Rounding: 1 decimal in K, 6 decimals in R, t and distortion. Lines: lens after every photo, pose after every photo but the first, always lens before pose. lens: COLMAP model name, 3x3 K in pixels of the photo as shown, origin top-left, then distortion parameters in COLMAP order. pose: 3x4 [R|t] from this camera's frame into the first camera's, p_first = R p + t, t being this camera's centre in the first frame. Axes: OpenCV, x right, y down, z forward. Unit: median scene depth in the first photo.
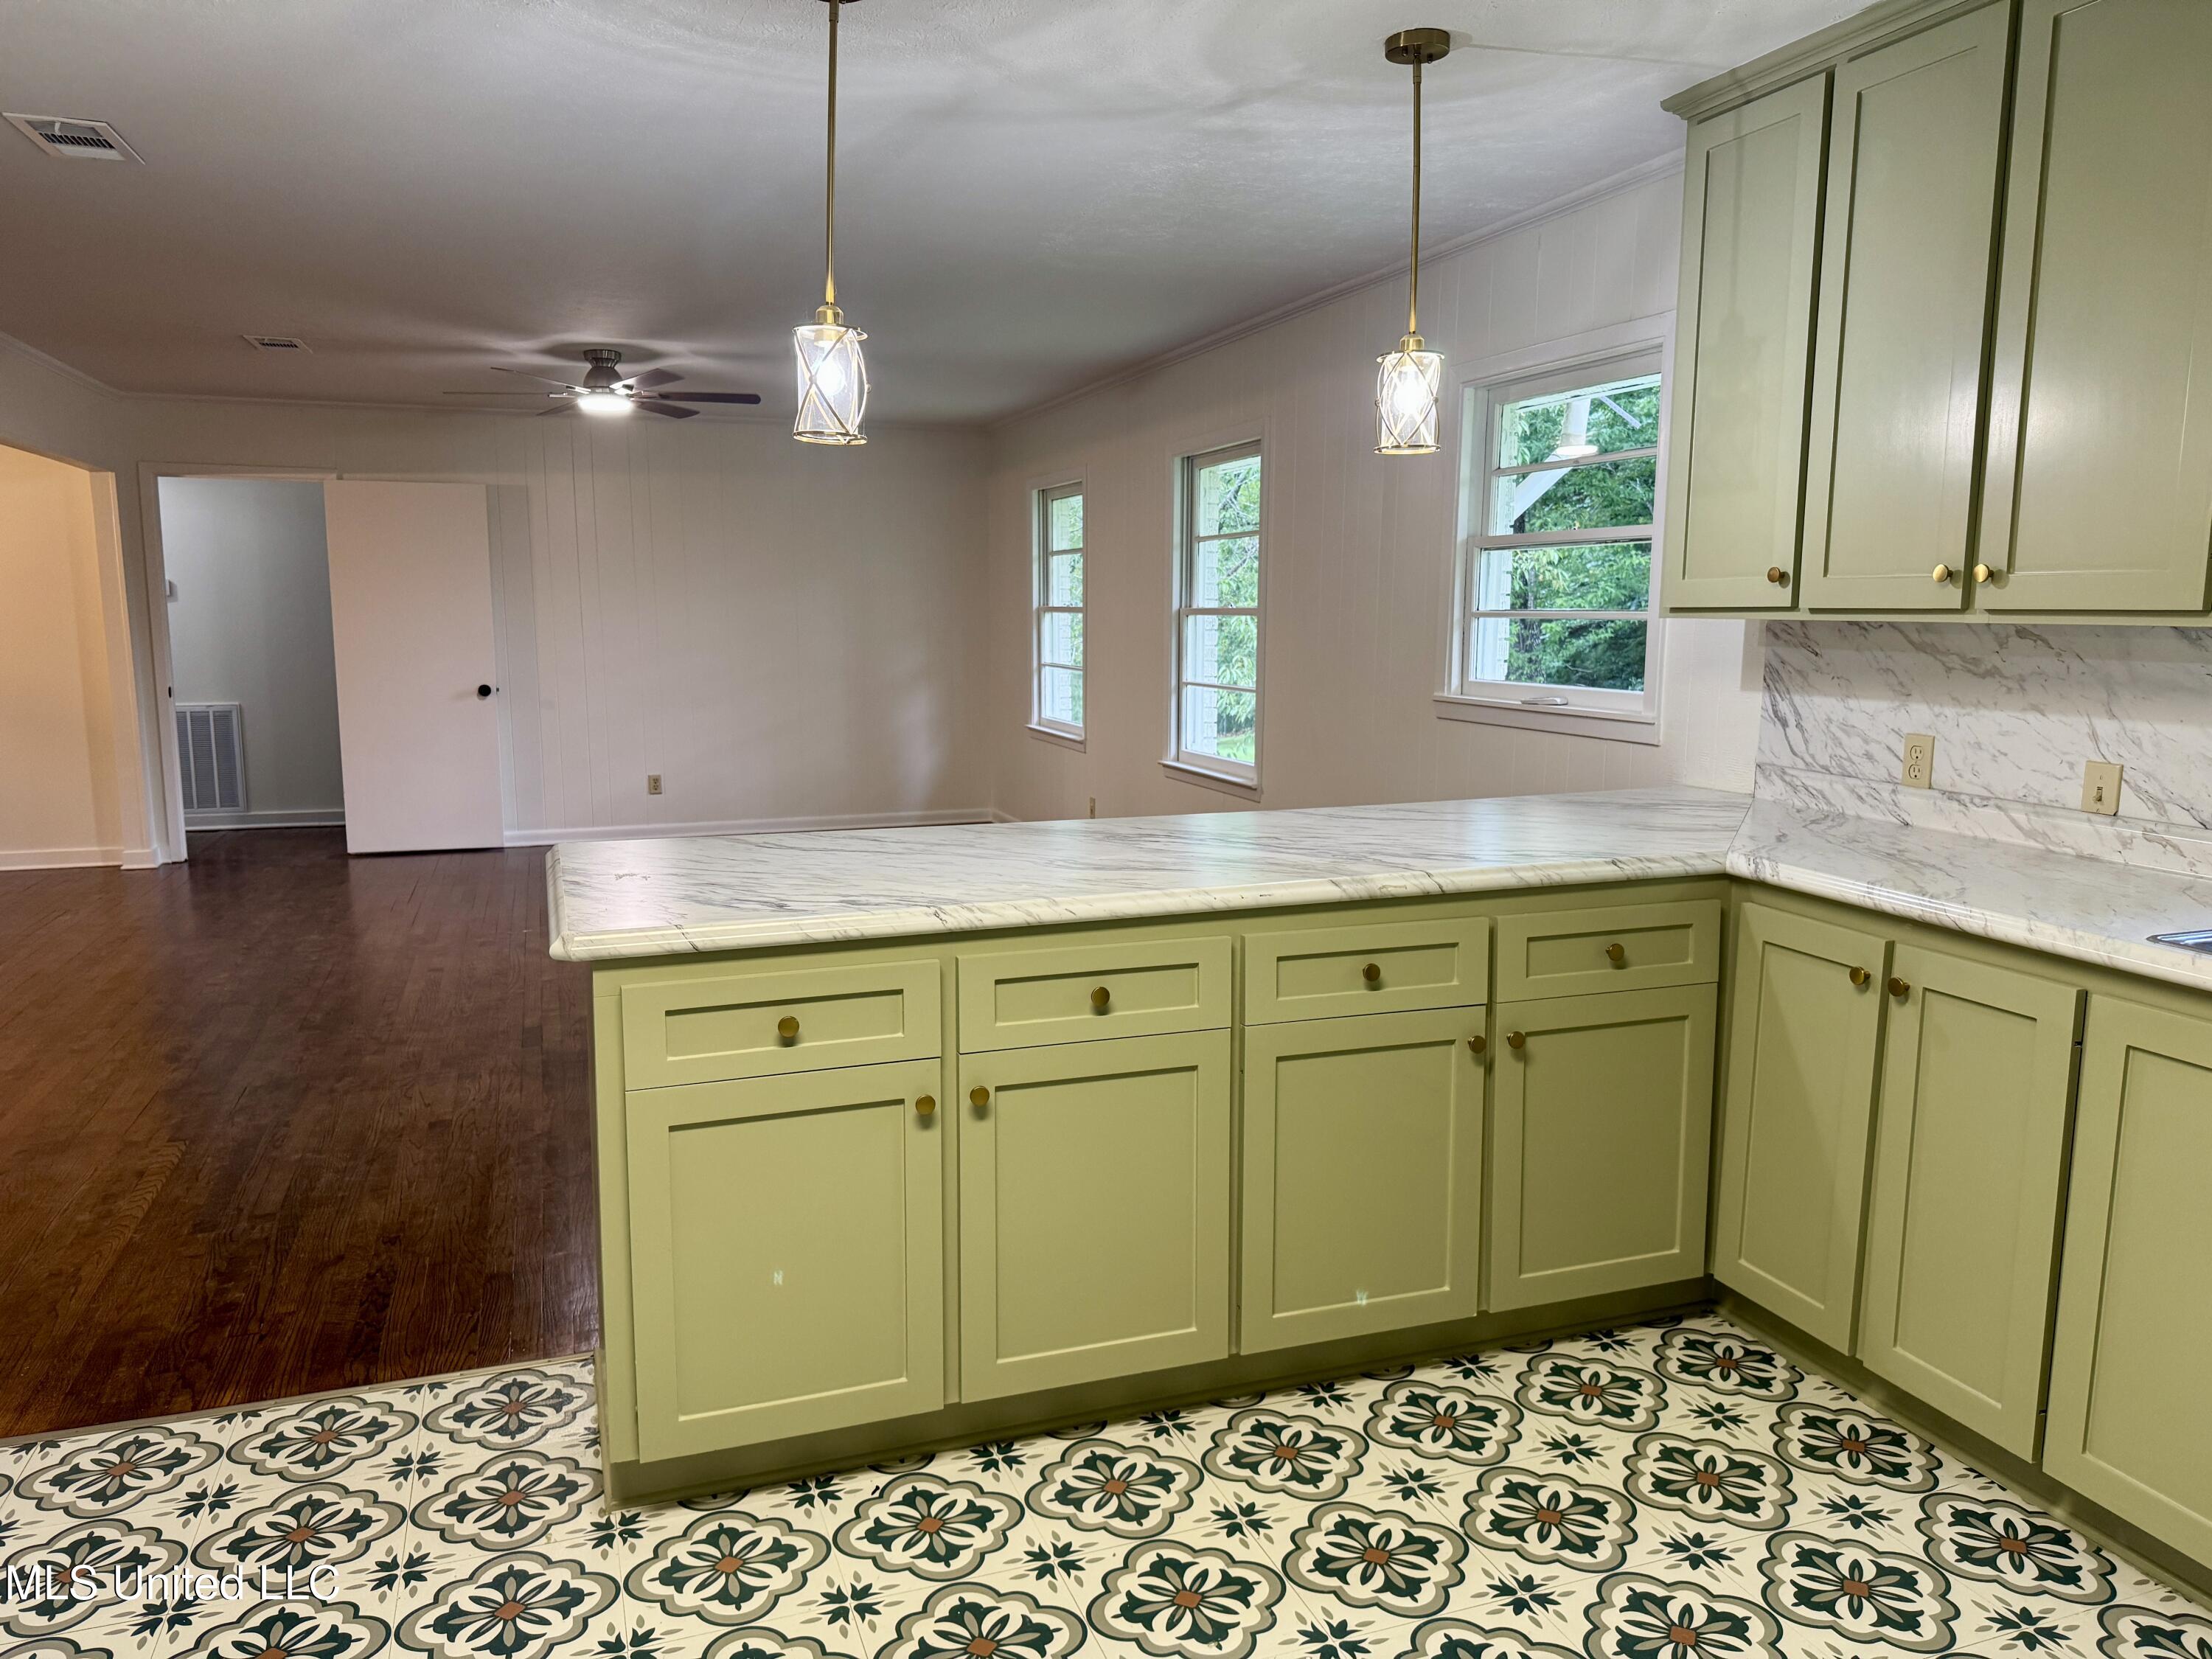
lens RADIAL K [[1561.0, 0, 1113.4], [0, 1561.0, 852.4], [0, 0, 1]] dist [0.041215, -0.058845]
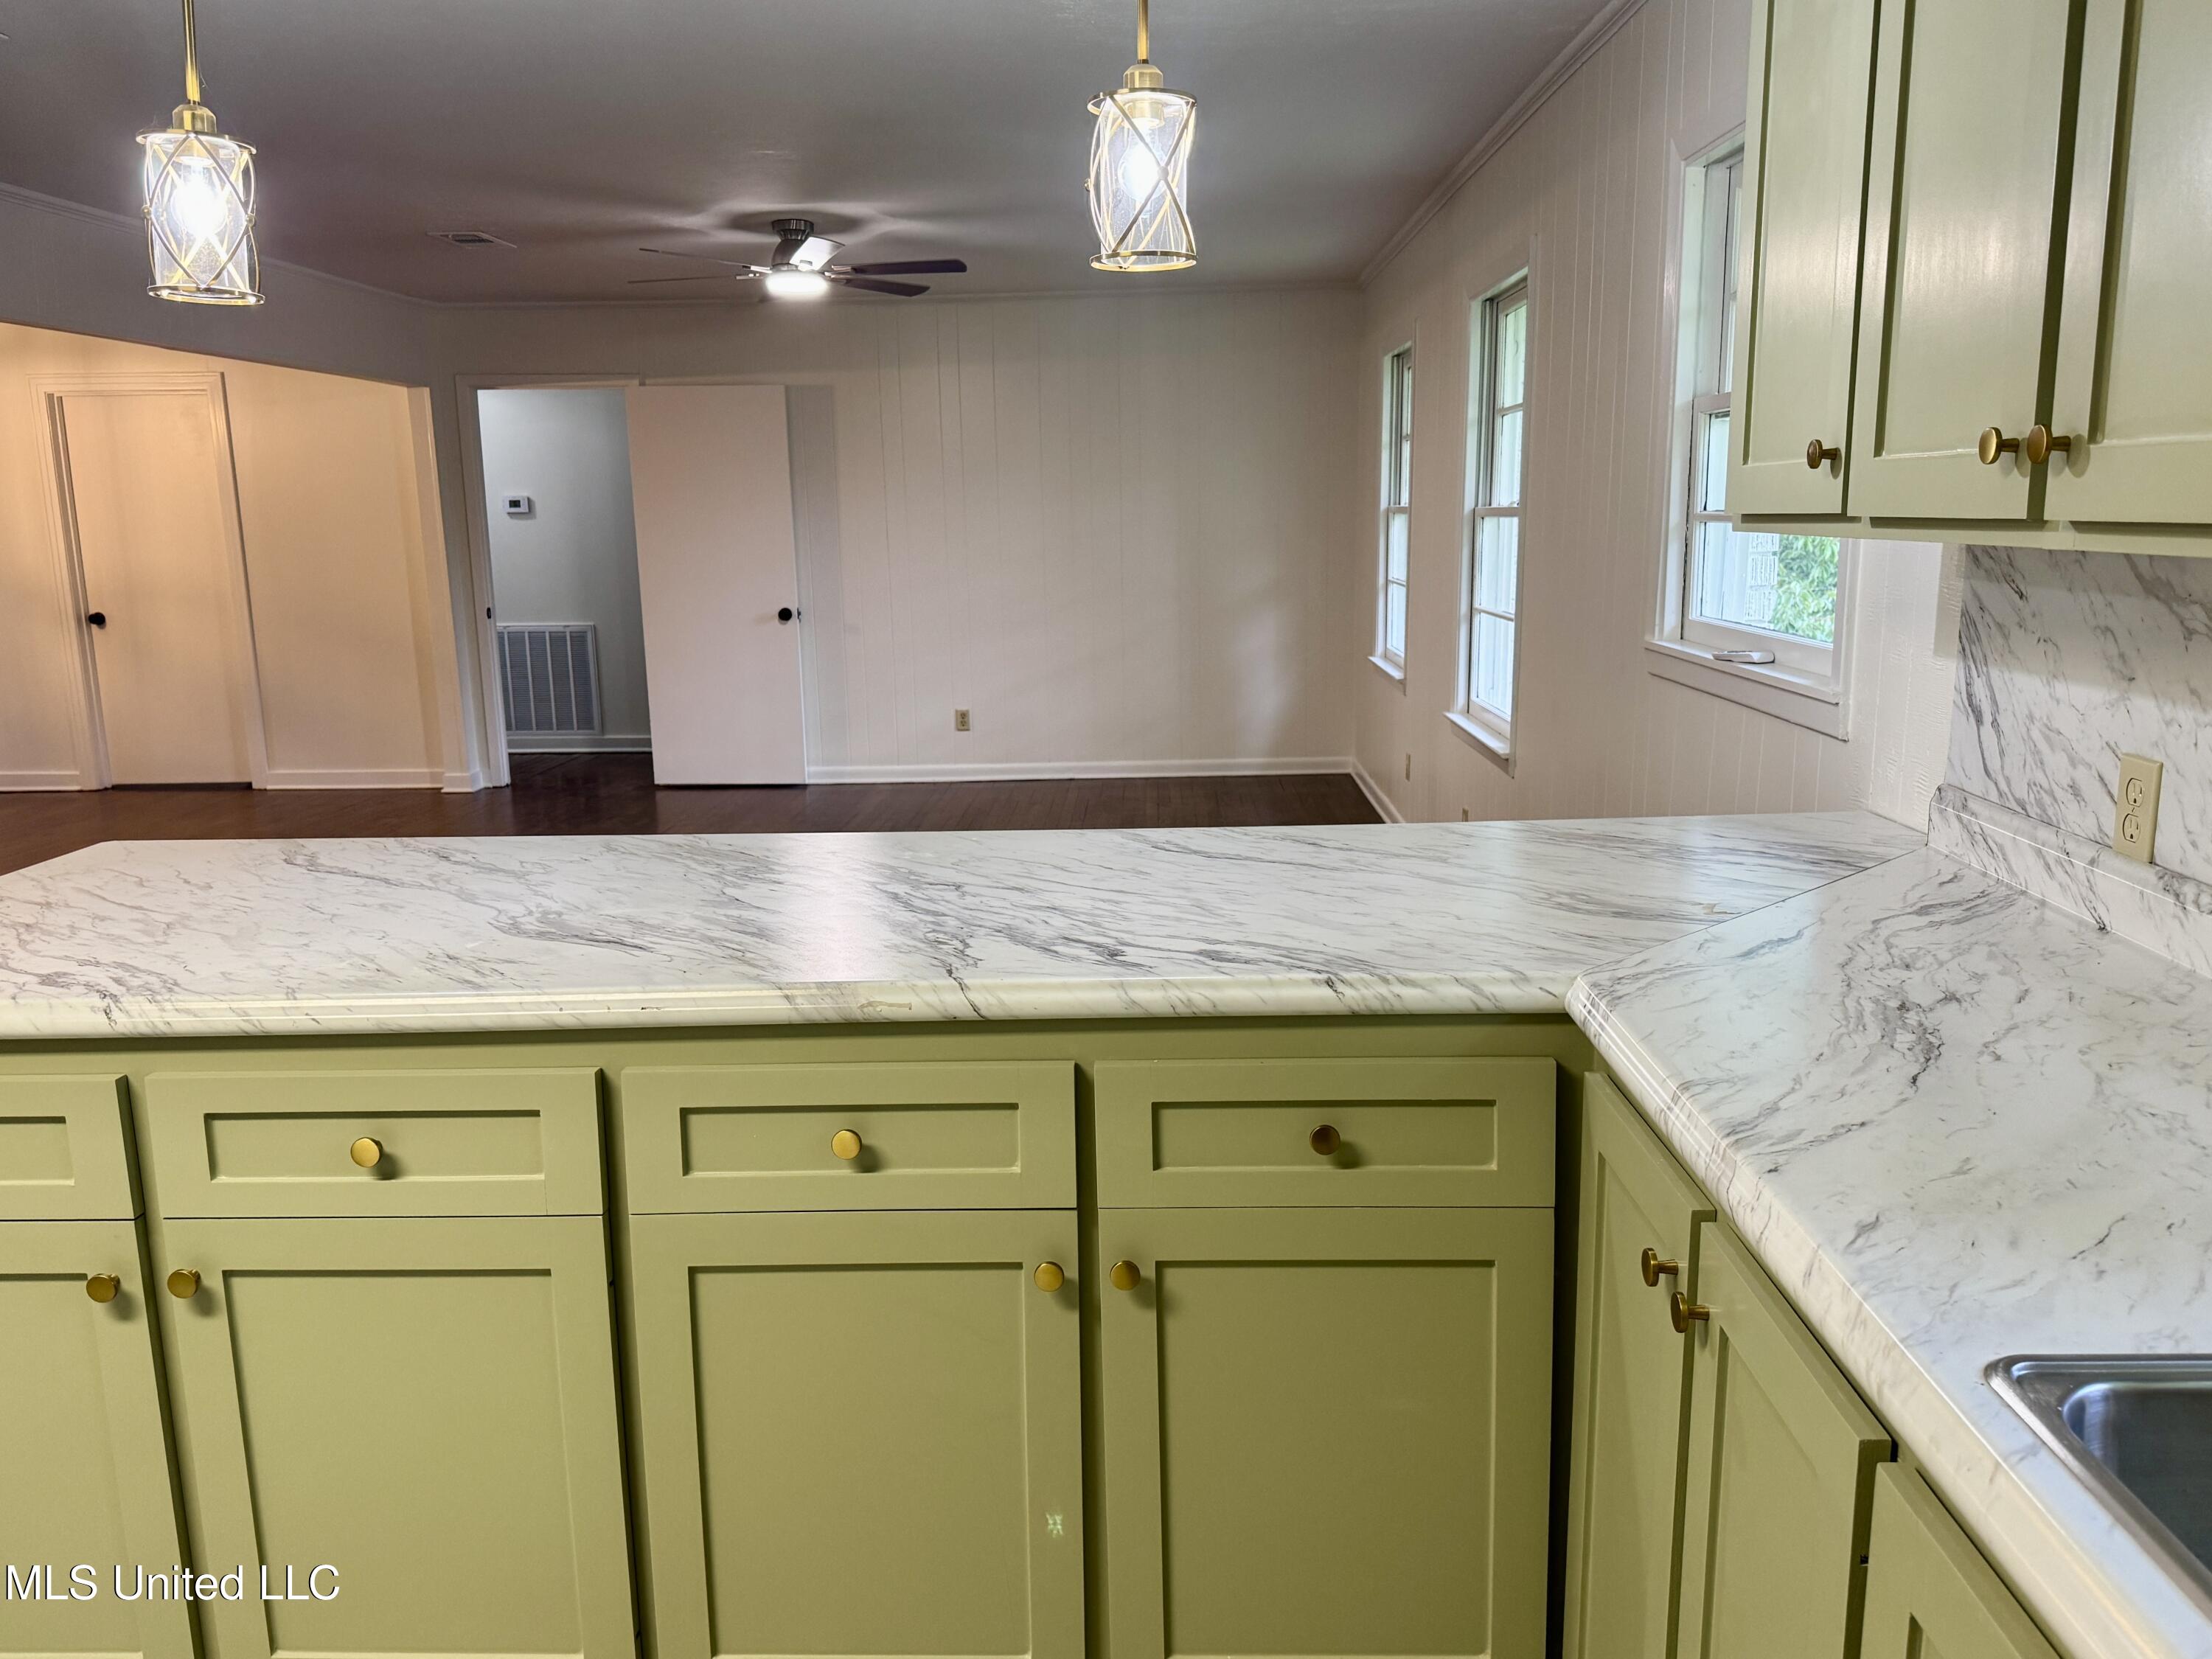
lens RADIAL K [[1719.1, 0, 1122.5], [0, 1719.1, 844.2], [0, 0, 1]] dist [0.056178, -0.062734]
pose [[0.932706, 0.052265, -0.356830, 0.376148], [-0.038348, 0.998206, 0.045971, -0.055334], [0.358592, -0.029194, 0.933038, 0.318091]]
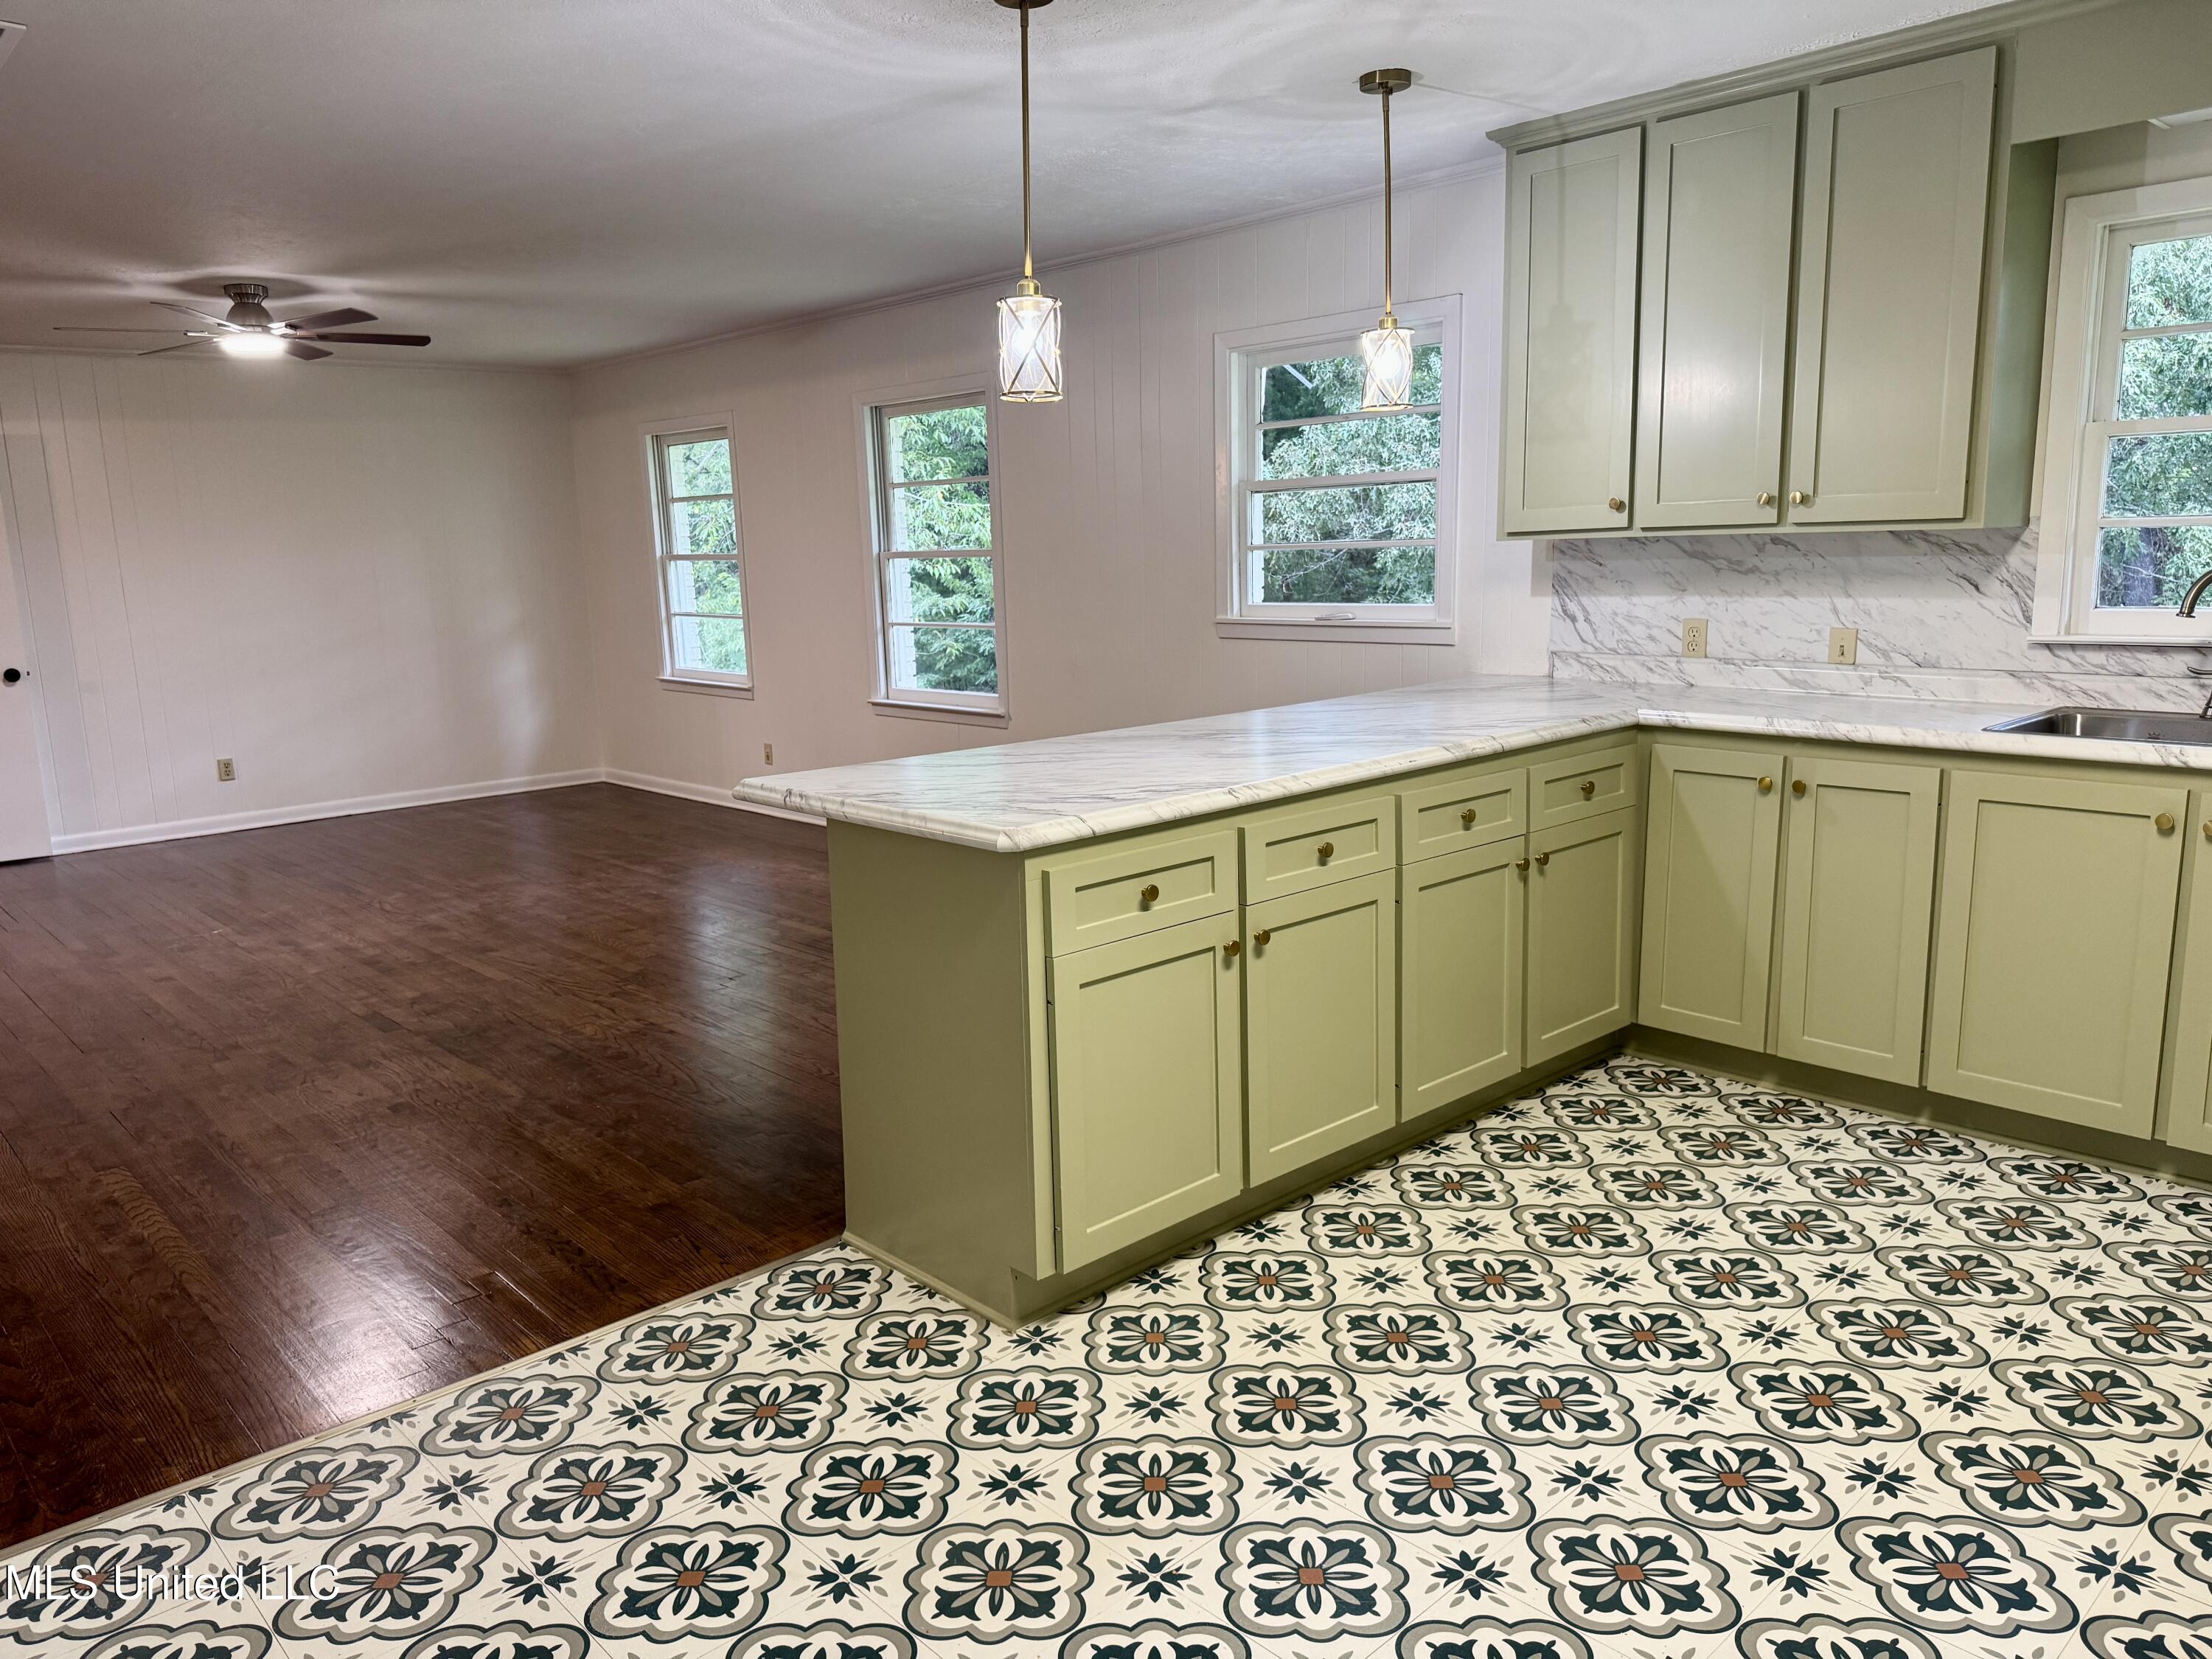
lens RADIAL K [[1561.0, 0, 1130.6], [0, 1561.0, 846.6], [0, 0, 1]] dist [0.041215, -0.058845]
pose [[0.916085, -0.101742, 0.387863, -0.452533], [0.090731, 0.994782, 0.046648, 0.012934], [-0.390585, -0.007542, 0.920536, -0.063888]]
